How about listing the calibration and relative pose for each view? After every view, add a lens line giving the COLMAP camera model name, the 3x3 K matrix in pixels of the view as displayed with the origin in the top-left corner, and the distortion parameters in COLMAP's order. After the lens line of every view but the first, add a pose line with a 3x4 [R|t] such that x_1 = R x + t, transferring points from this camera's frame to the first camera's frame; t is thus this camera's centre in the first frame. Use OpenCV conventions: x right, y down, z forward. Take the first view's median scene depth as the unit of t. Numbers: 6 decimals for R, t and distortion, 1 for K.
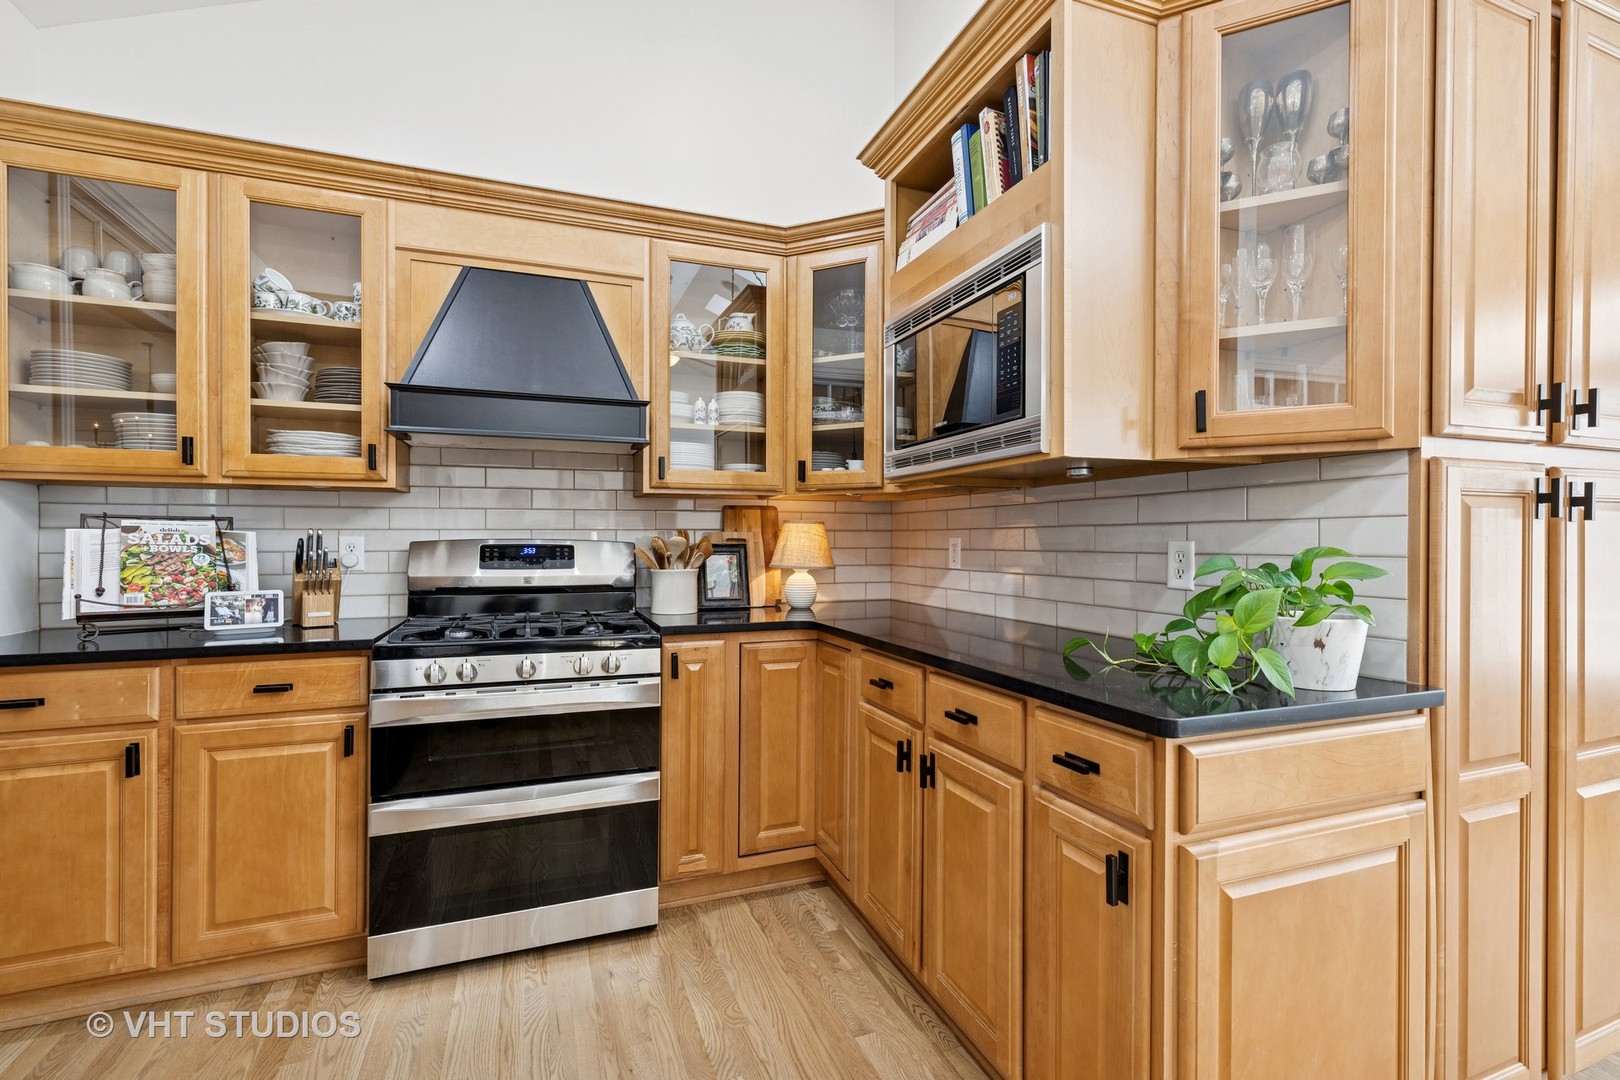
lens RADIAL K [[736.8, 0, 805.2], [0, 736.8, 536.6], [0, 0, 1]] dist [0.015161, 0.000932]
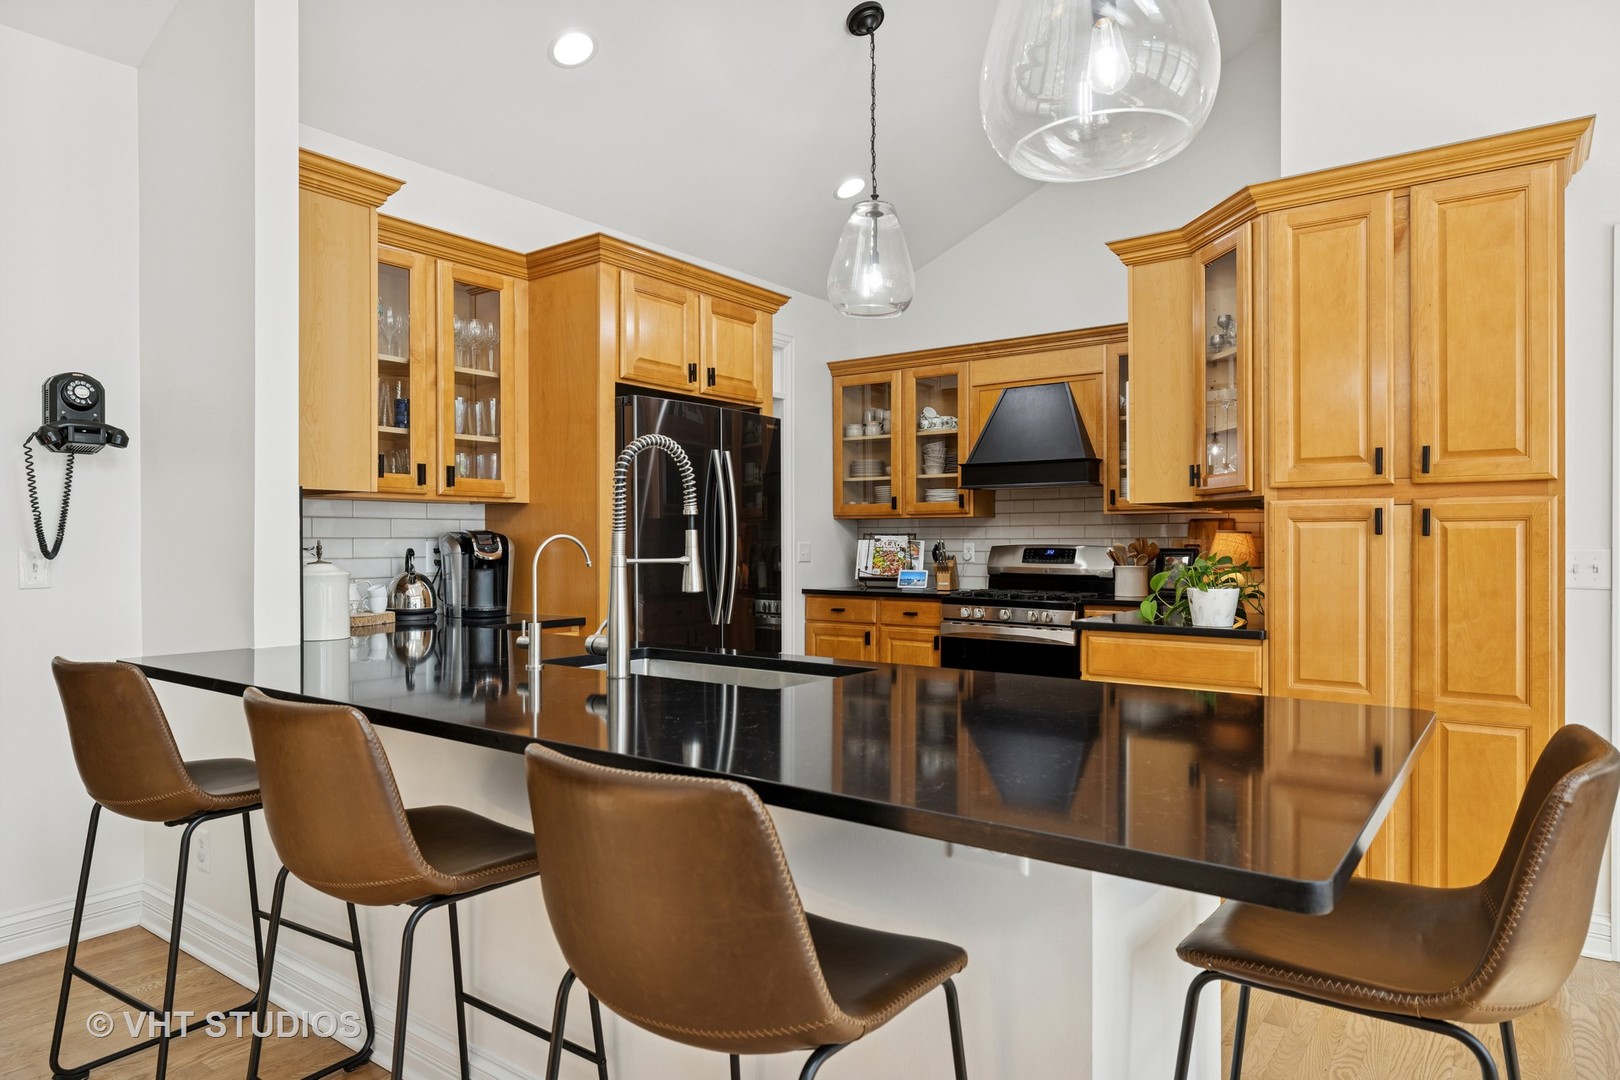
lens RADIAL K [[988.2, 0, 812.9], [0, 988.2, 545.5], [0, 0, 1]] dist [-0.001963, -0.001399]
pose [[0.554490, 0.002577, -0.832186, 1.362140], [0.003234, 0.999981, 0.005251, -0.009514], [0.832184, -0.005603, 0.554471, -0.742600]]
